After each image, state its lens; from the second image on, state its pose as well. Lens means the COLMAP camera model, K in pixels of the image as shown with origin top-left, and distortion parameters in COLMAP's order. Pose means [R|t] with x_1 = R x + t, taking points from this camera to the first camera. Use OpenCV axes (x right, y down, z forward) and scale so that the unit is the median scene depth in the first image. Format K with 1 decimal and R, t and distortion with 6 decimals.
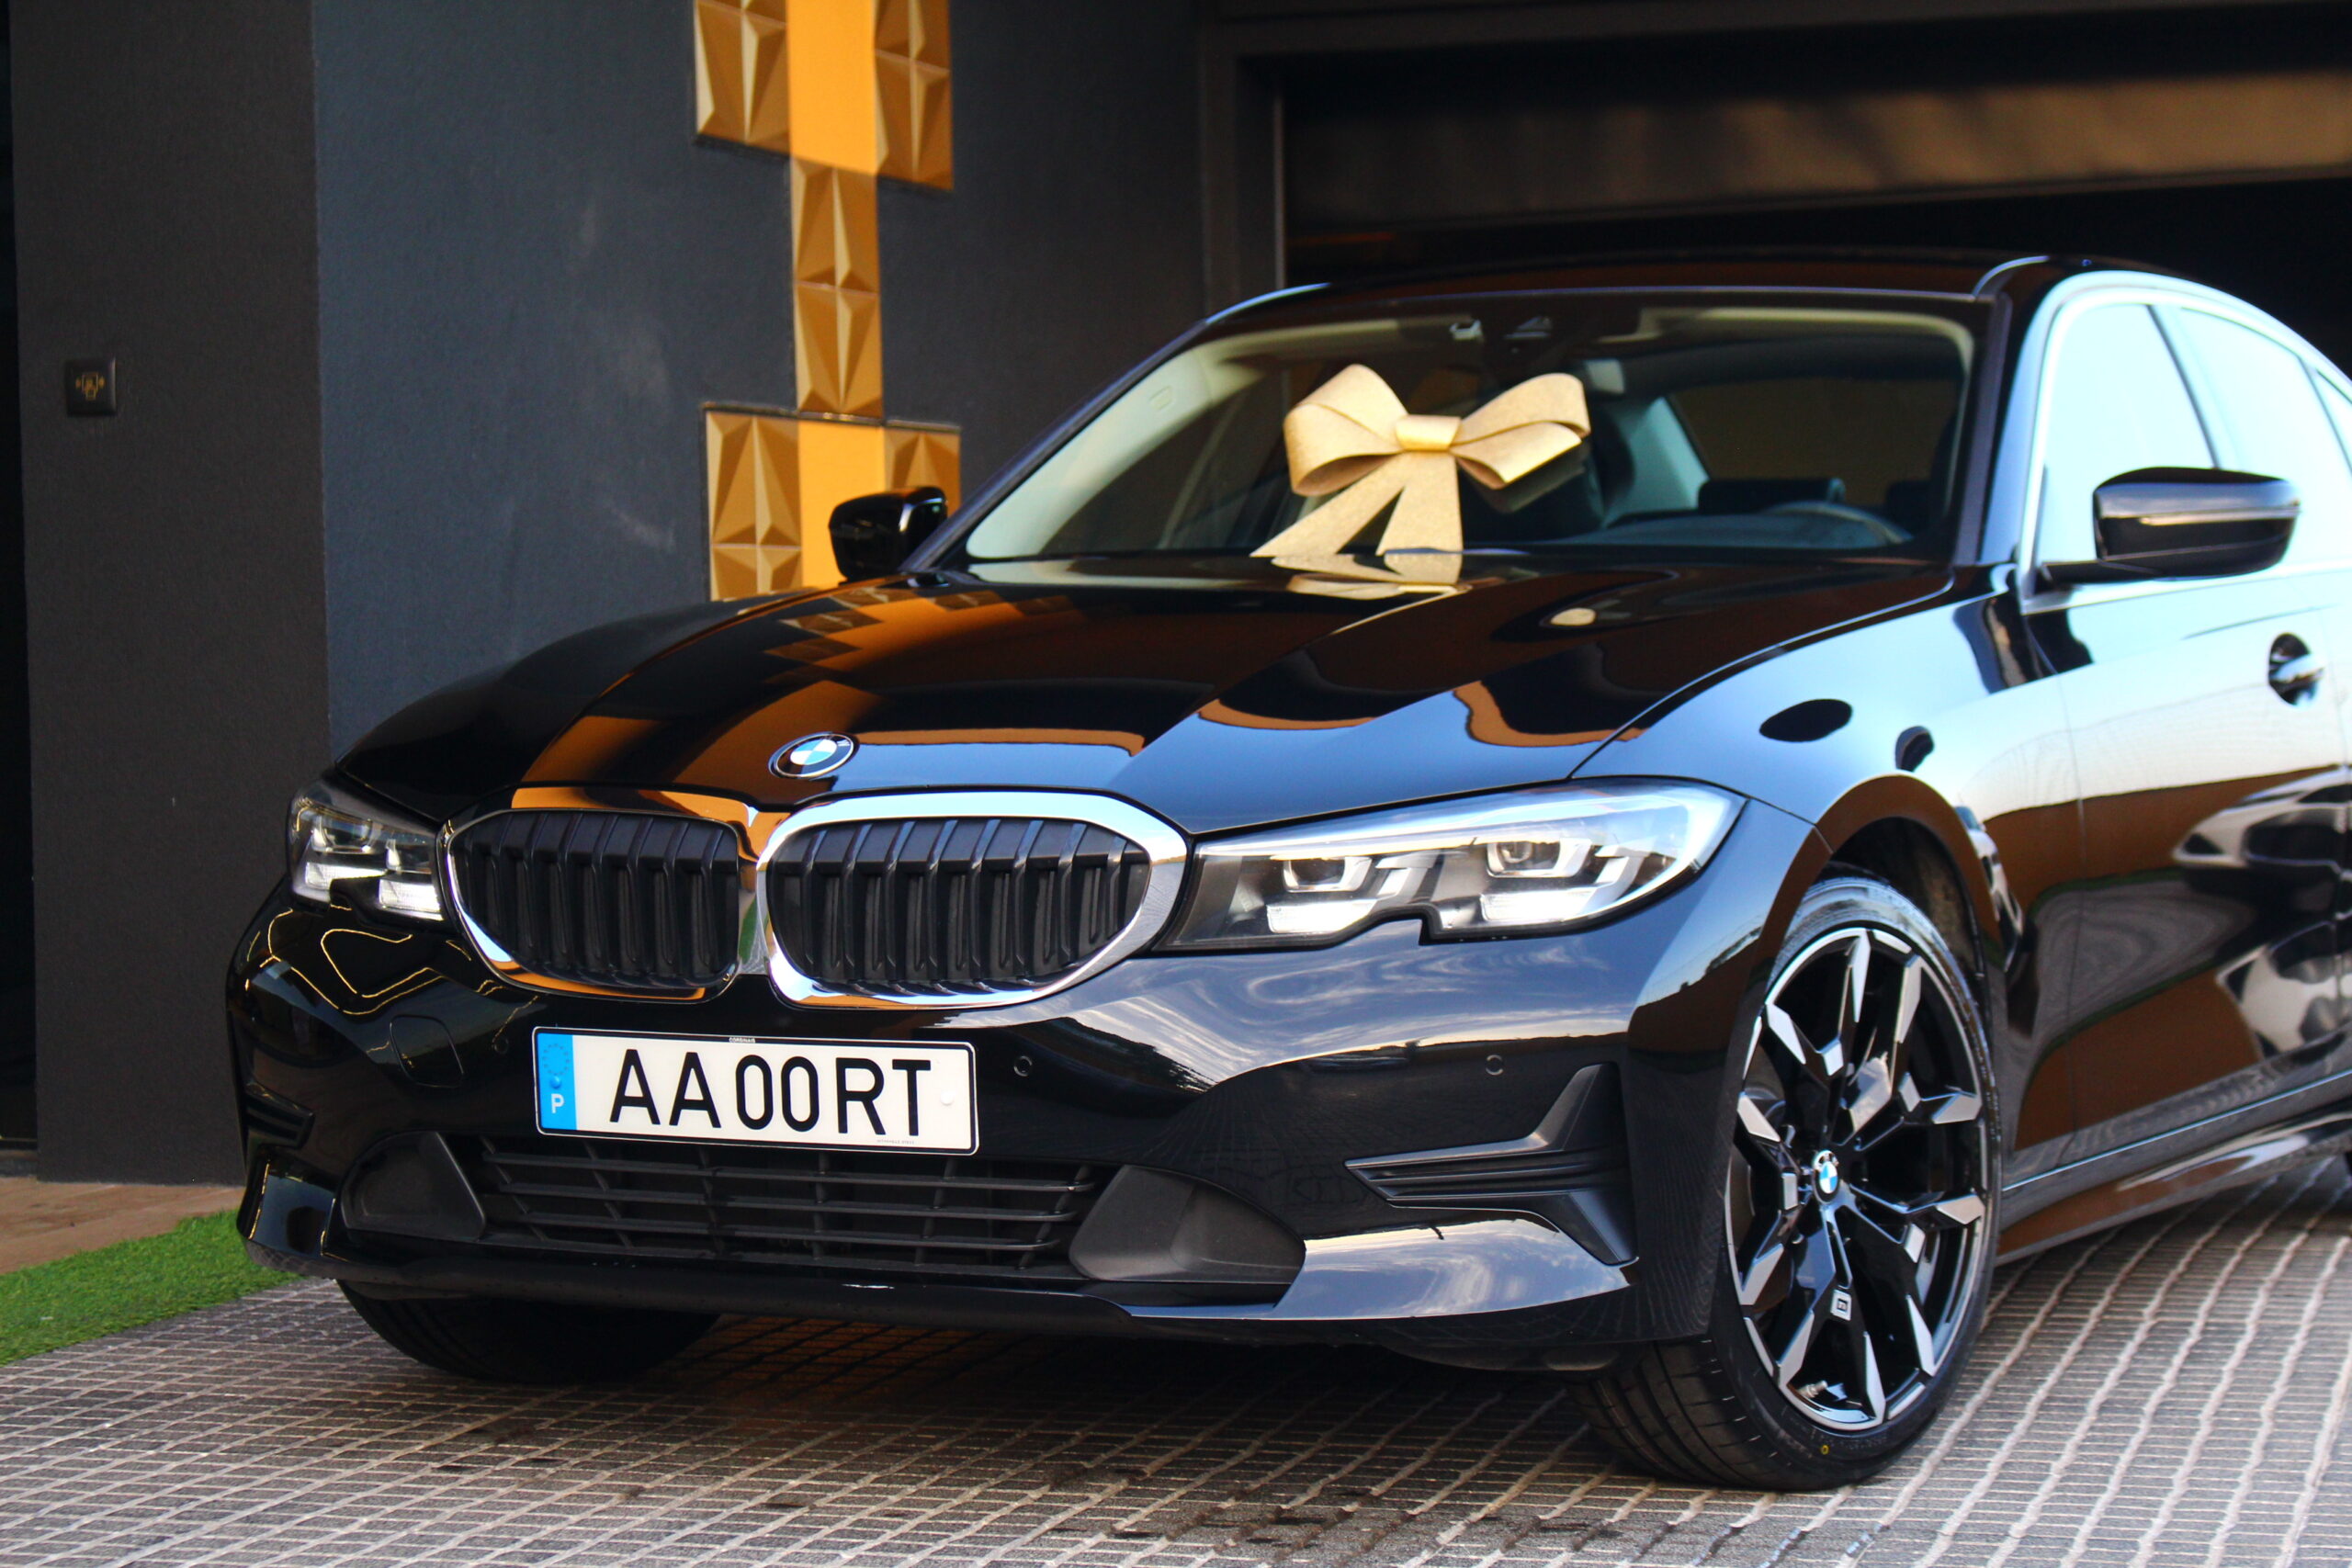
lens RADIAL K [[5547.7, 0, 1176.6], [0, 5547.7, 766.4], [0, 0, 1]] dist [0.063765, 0.000000]
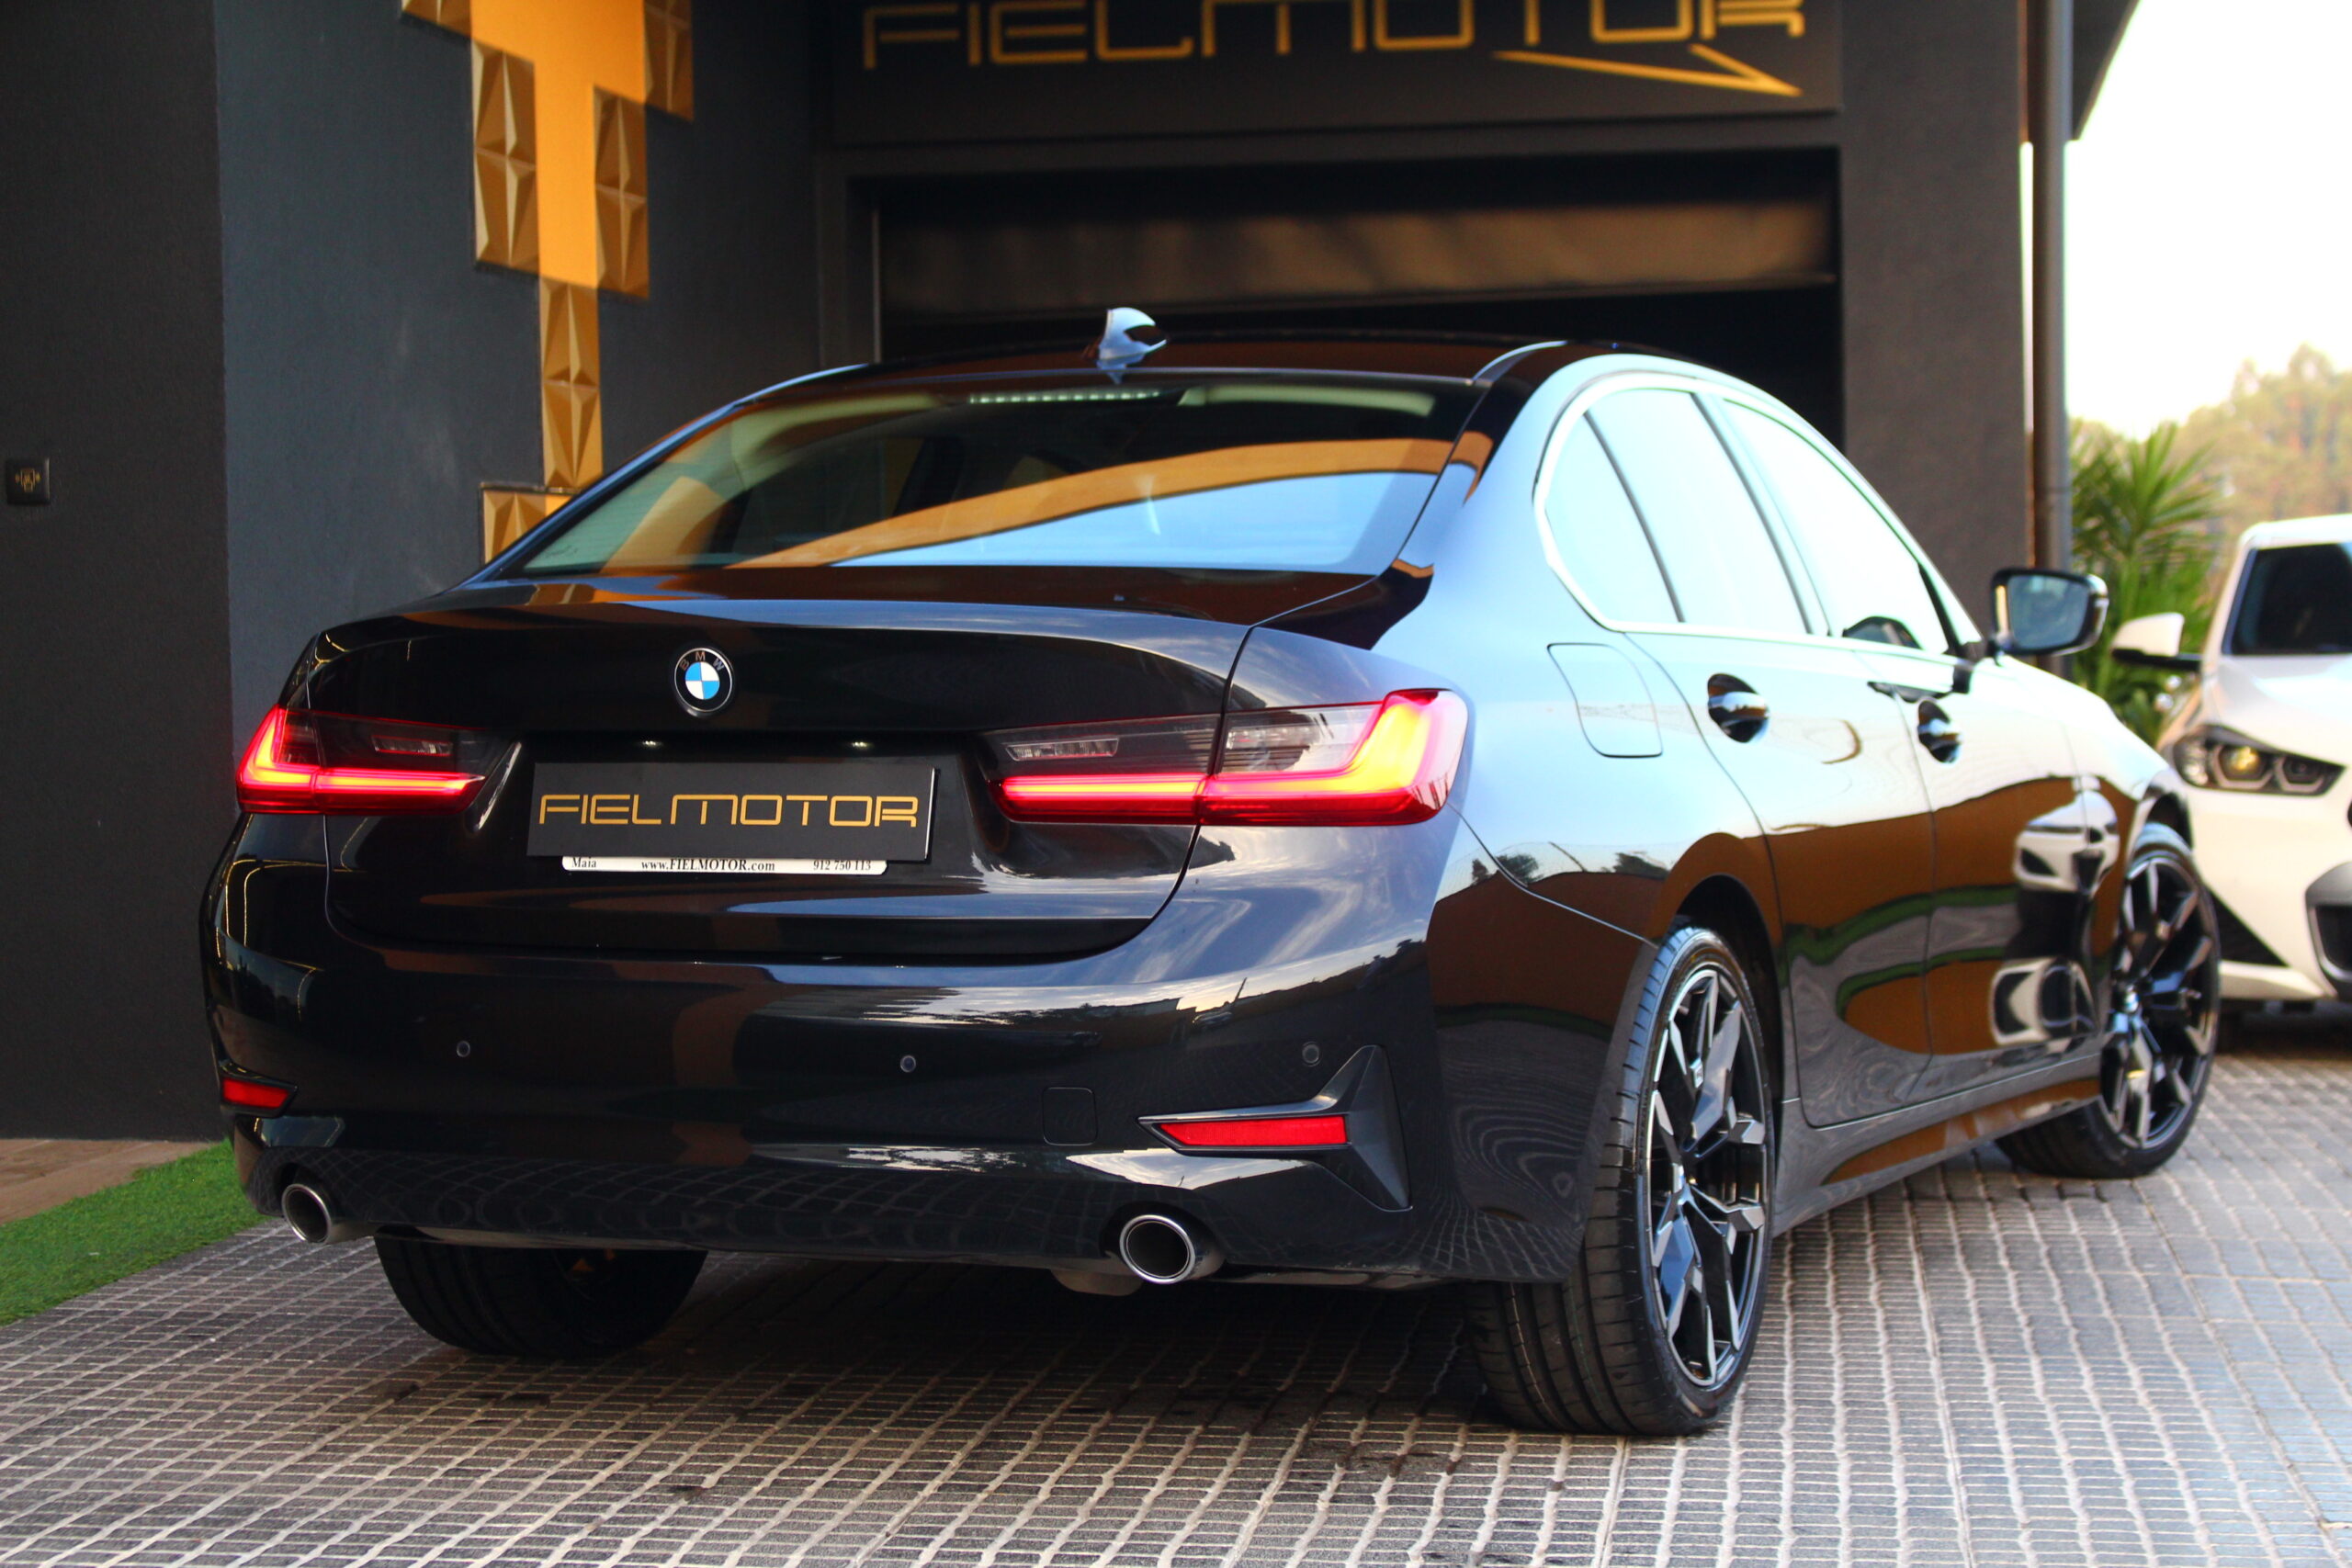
lens RADIAL K [[4864.2, 0, 1174.1], [0, 4864.2, 770.0], [0, 0, 1]] dist [0.020306, 0.000000]
pose [[0.963694, 0.062193, 0.259664, -0.265429], [-0.037495, 0.994380, -0.099010, 0.093931], [-0.264362, 0.085680, 0.960610, 0.006074]]
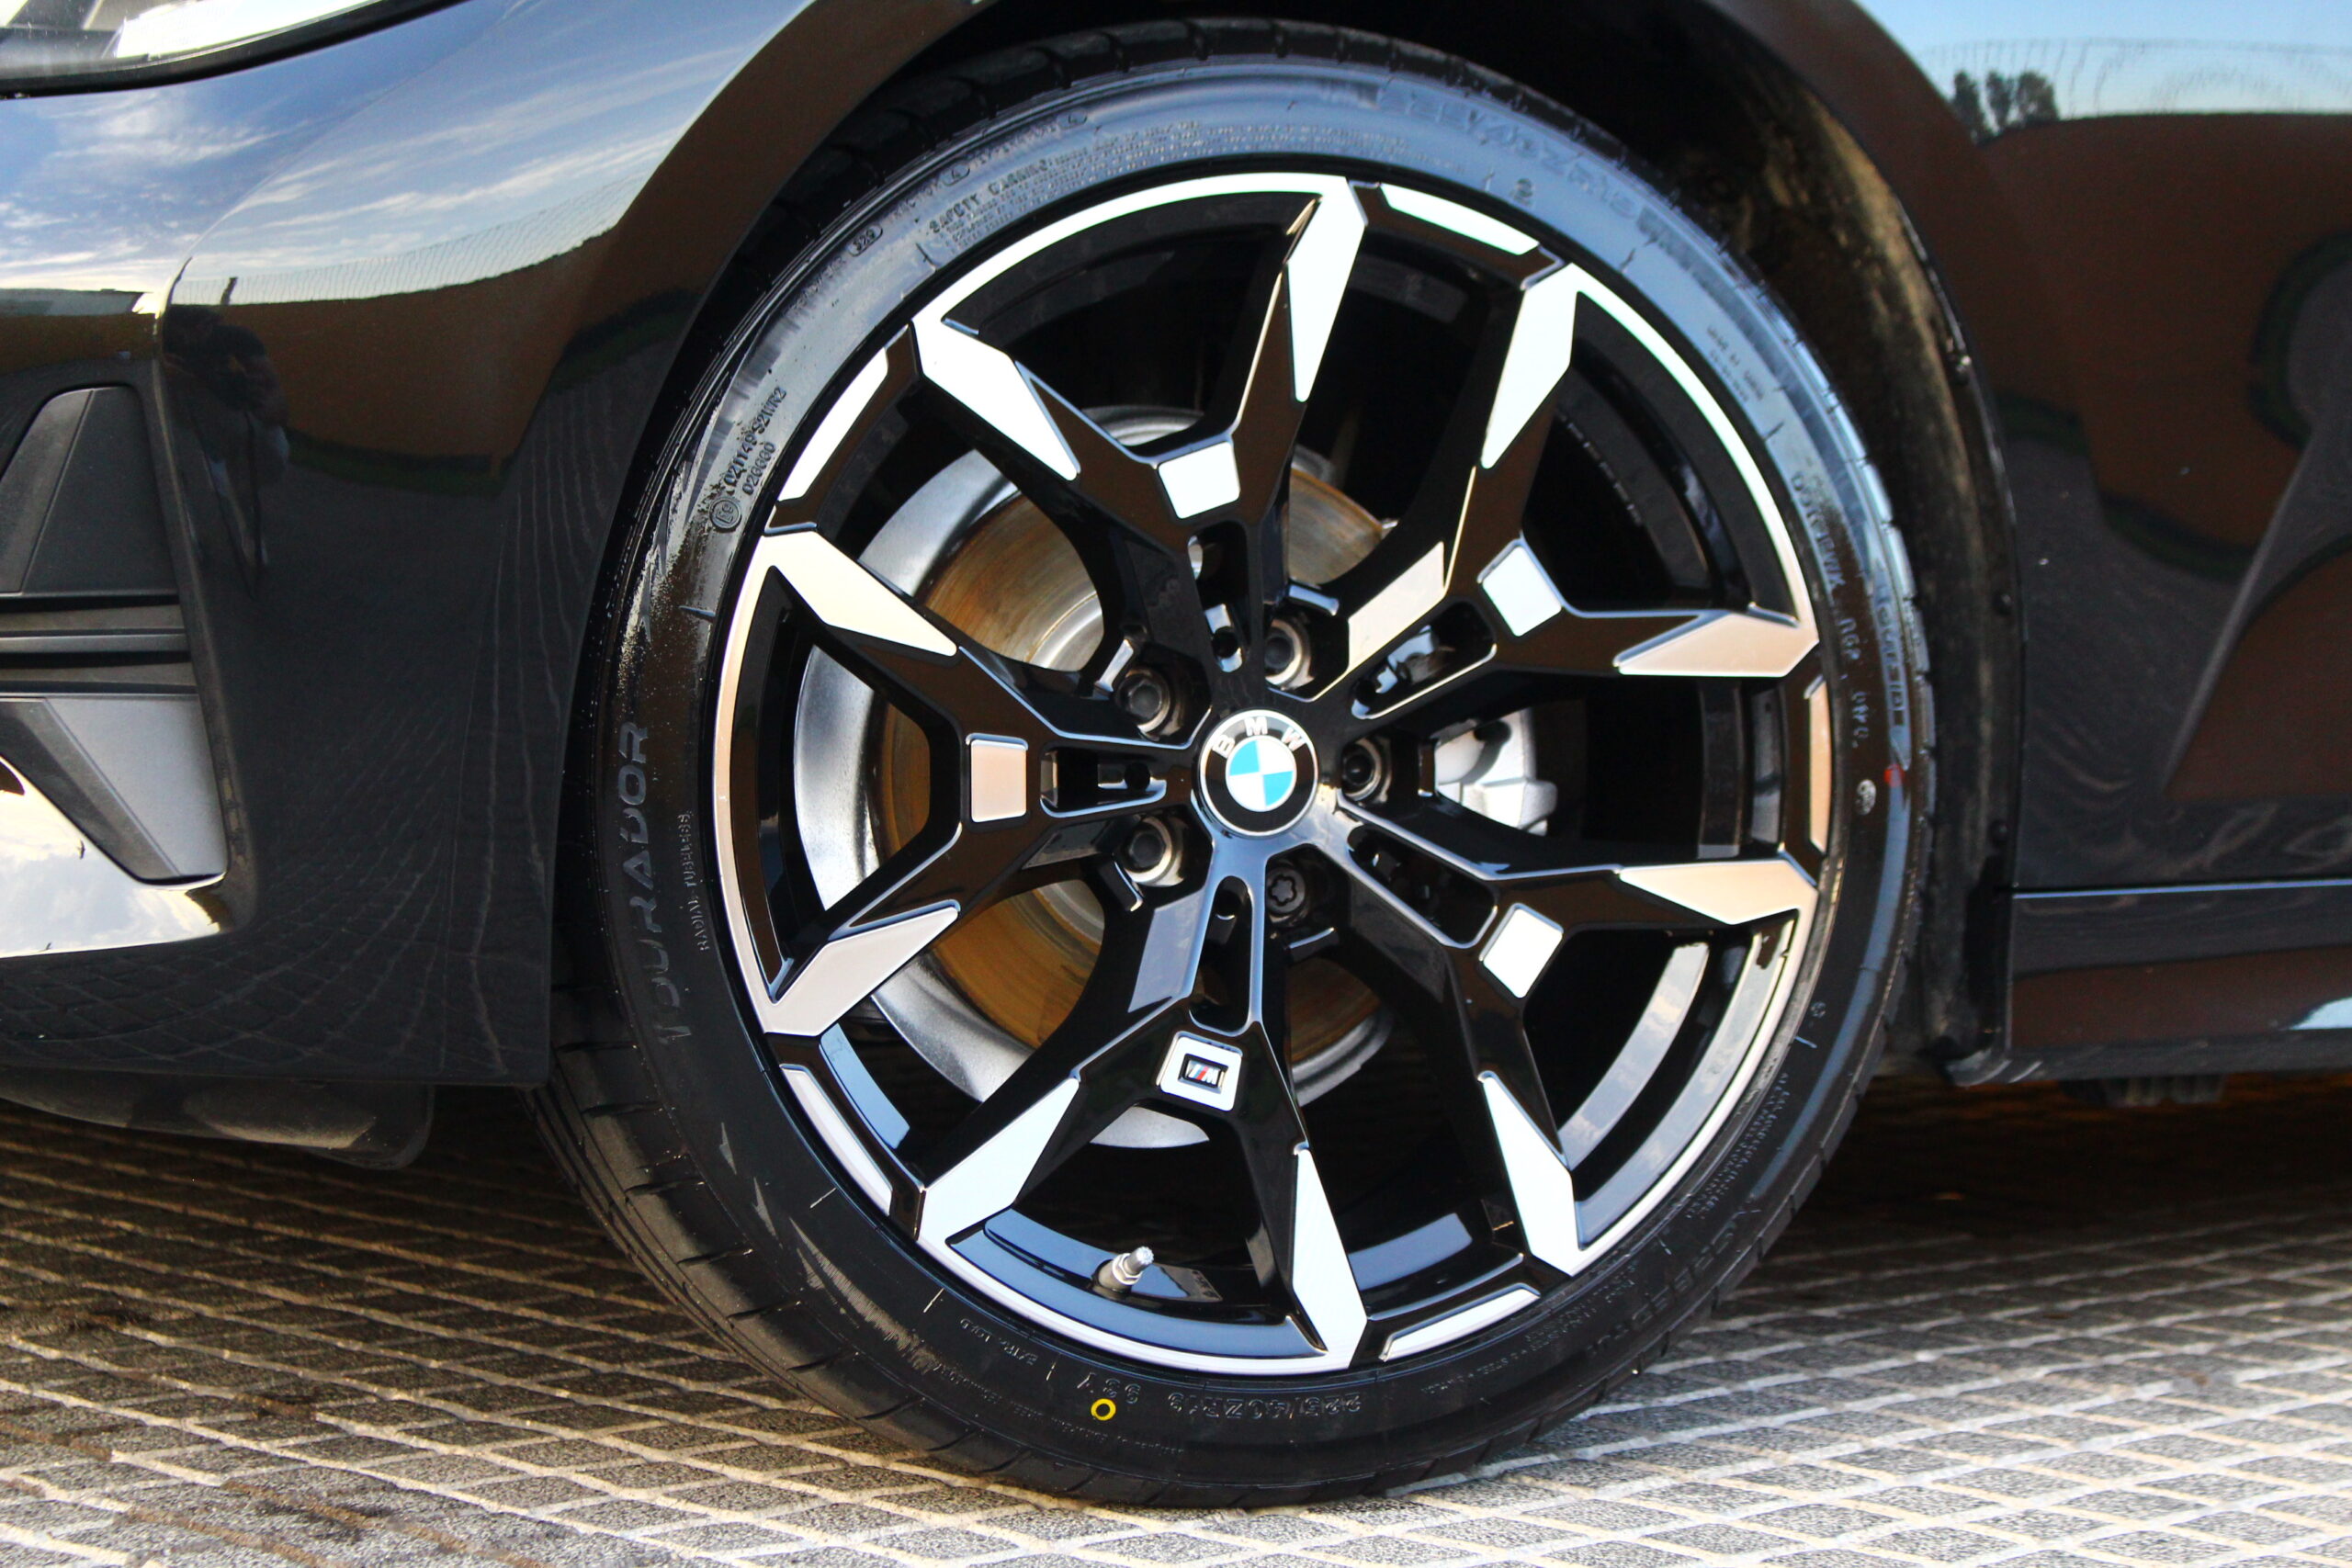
lens RADIAL K [[5742.5, 0, 1192.0], [0, 5742.5, 784.9], [0, 0, 1]] dist [0.036686, 0.000000]
pose [[0.853930, 0.042876, -0.518619, 0.334764], [-0.035902, 0.999079, 0.023484, 0.064112], [0.519149, -0.001435, 0.854683, 0.619089]]
